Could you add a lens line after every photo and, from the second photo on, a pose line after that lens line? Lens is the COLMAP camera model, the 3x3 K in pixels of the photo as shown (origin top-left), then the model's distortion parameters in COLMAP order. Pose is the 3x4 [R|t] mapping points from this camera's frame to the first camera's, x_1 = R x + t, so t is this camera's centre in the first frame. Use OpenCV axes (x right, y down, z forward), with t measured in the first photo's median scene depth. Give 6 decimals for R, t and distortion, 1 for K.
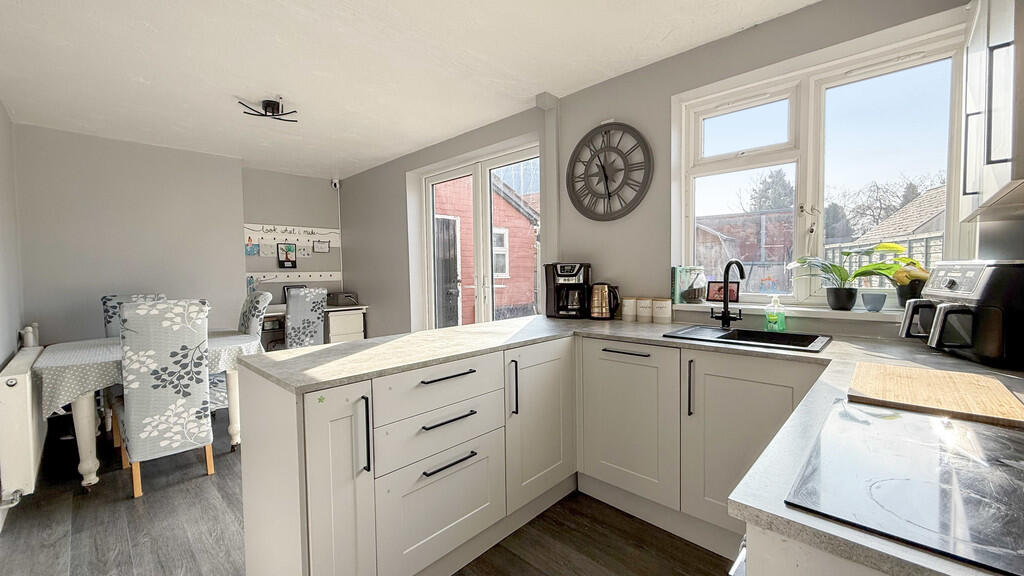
lens RADIAL K [[408.1, 0, 510.2], [0, 408.1, 287.1], [0, 0, 1]] dist [0.000528, -0.000105]
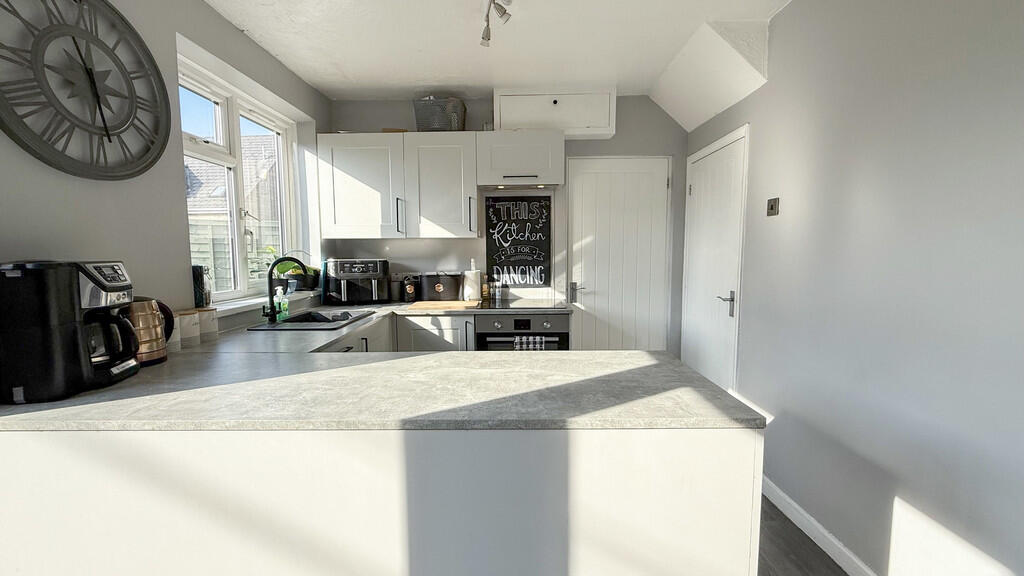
lens RADIAL K [[408.1, 0, 510.2], [0, 408.1, 287.1], [0, 0, 1]] dist [0.000528, -0.000105]
pose [[-0.676889, -0.048347, 0.734496, -0.515336], [0.046876, 0.992984, 0.108561, -0.056465], [-0.734591, 0.107914, -0.669873, 0.984318]]
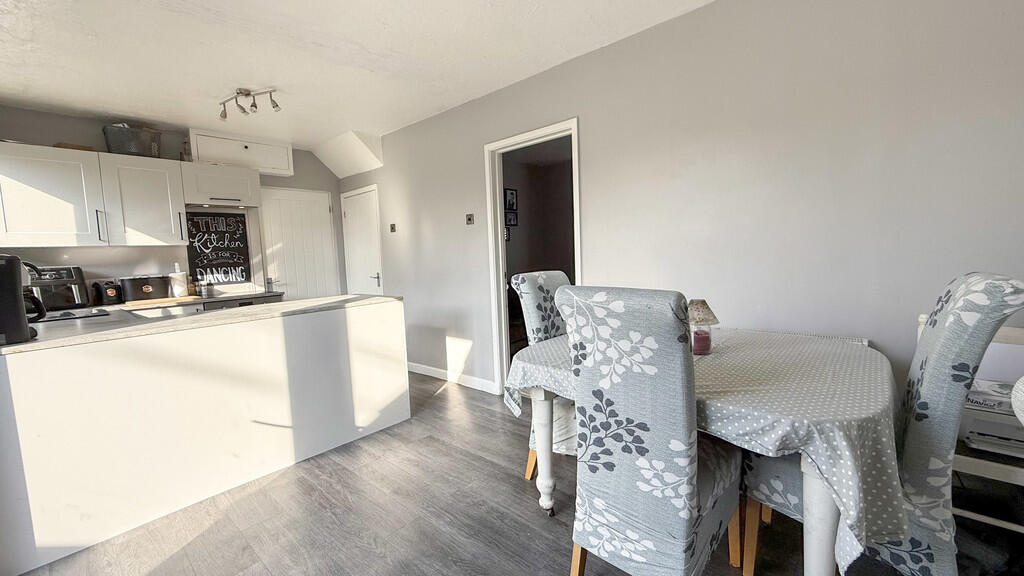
lens RADIAL K [[408.1, 0, 510.2], [0, 408.1, 287.1], [0, 0, 1]] dist [0.000528, -0.000105]
pose [[-0.997711, 0.059136, -0.032796, -0.666142], [0.054559, 0.990501, 0.126217, -0.047737], [0.039948, 0.124139, -0.991460, 1.708047]]
